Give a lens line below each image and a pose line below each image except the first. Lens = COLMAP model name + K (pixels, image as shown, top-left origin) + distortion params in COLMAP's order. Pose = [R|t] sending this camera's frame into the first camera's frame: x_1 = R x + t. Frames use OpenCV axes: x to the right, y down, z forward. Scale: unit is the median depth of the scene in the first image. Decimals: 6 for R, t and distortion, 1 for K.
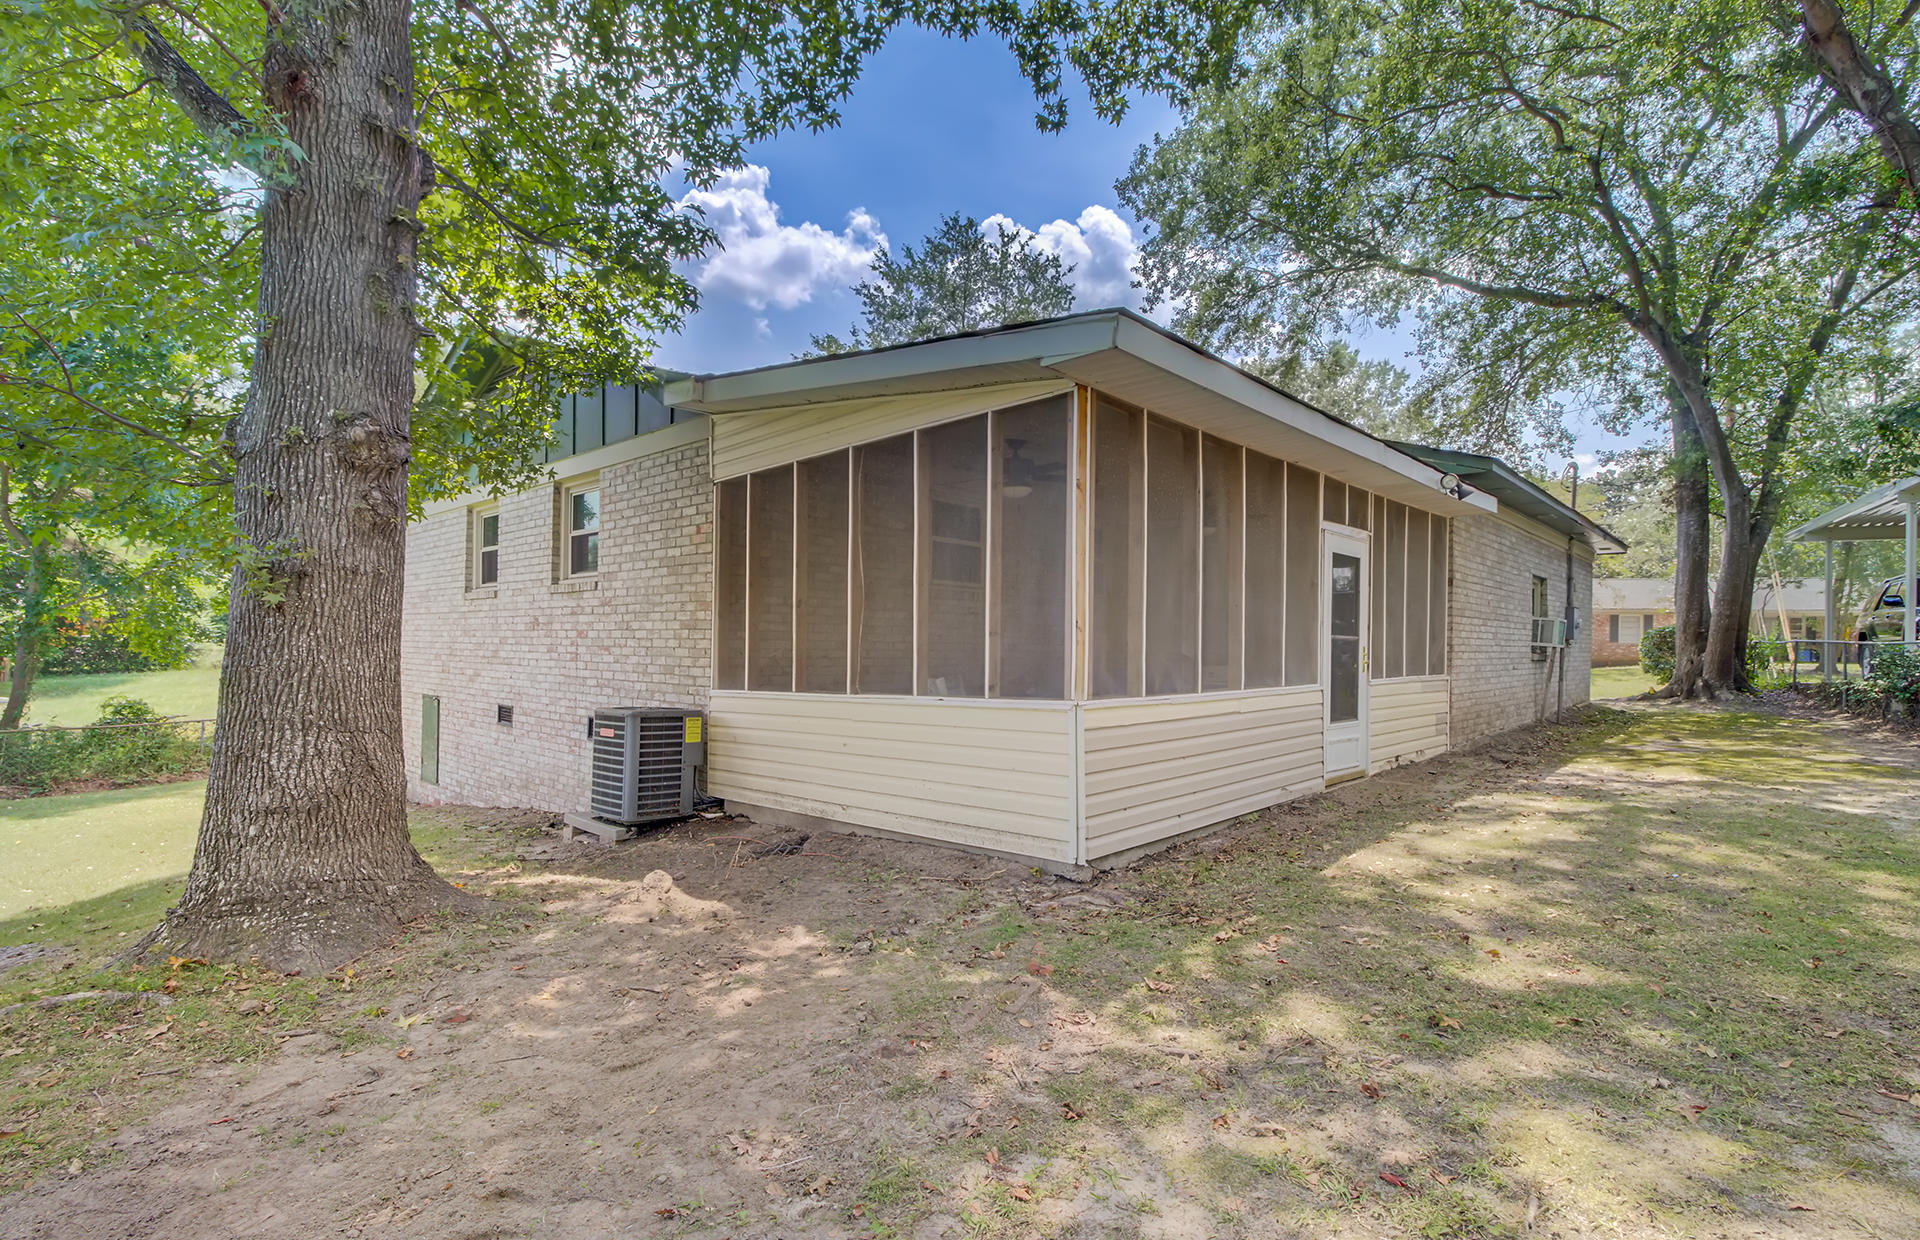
lens RADIAL K [[900.8, 0, 970.0], [0, 900.8, 627.5], [0, 0, 1]] dist [0.002843, -0.016391]
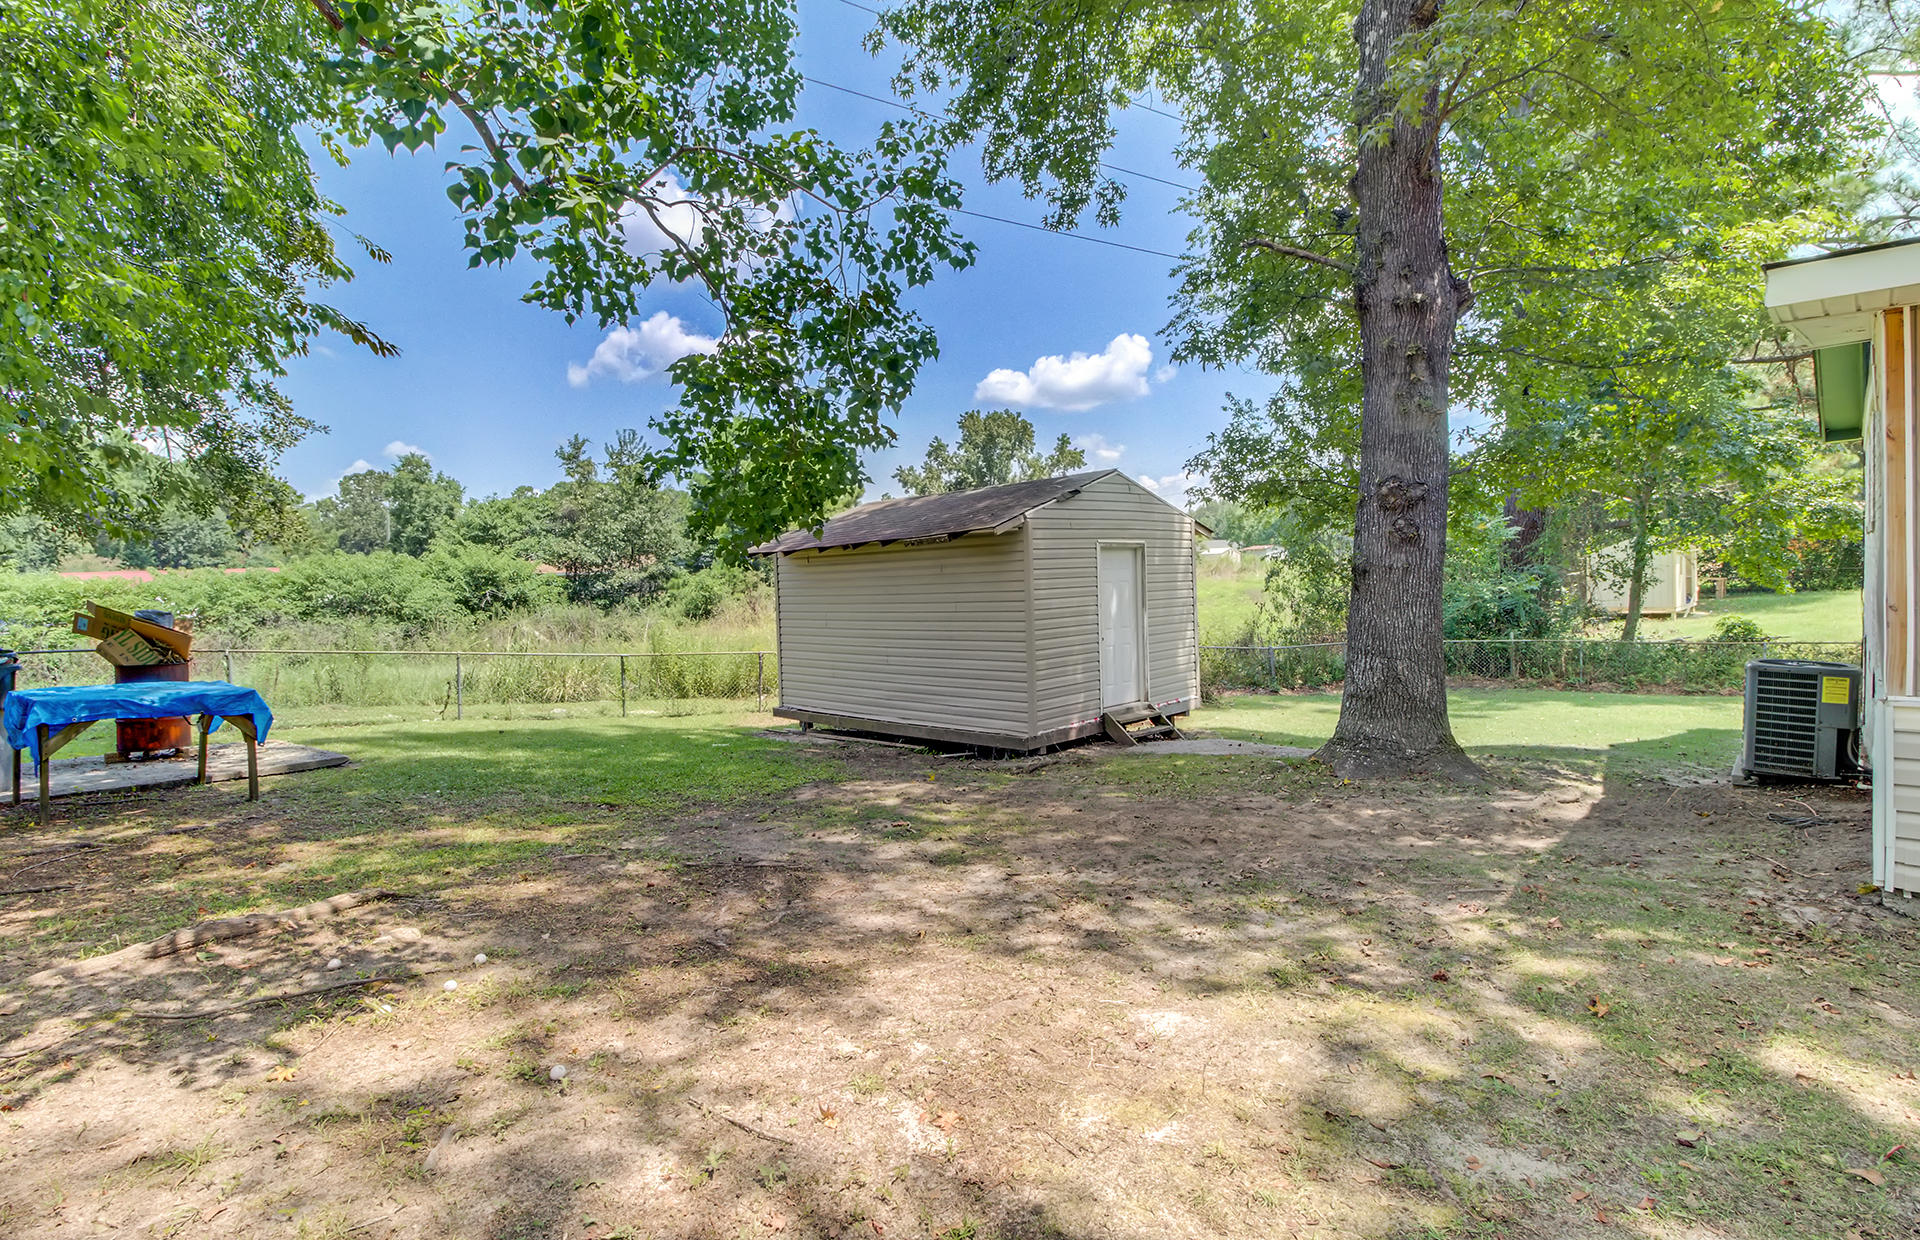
lens RADIAL K [[900.8, 0, 970.0], [0, 900.8, 627.5], [0, 0, 1]] dist [0.002843, -0.016391]
pose [[-0.012318, 0.049435, -0.998701, 1.560667], [0.049302, 0.997592, 0.048772, -0.103858], [0.998708, -0.048637, -0.014726, 0.285077]]
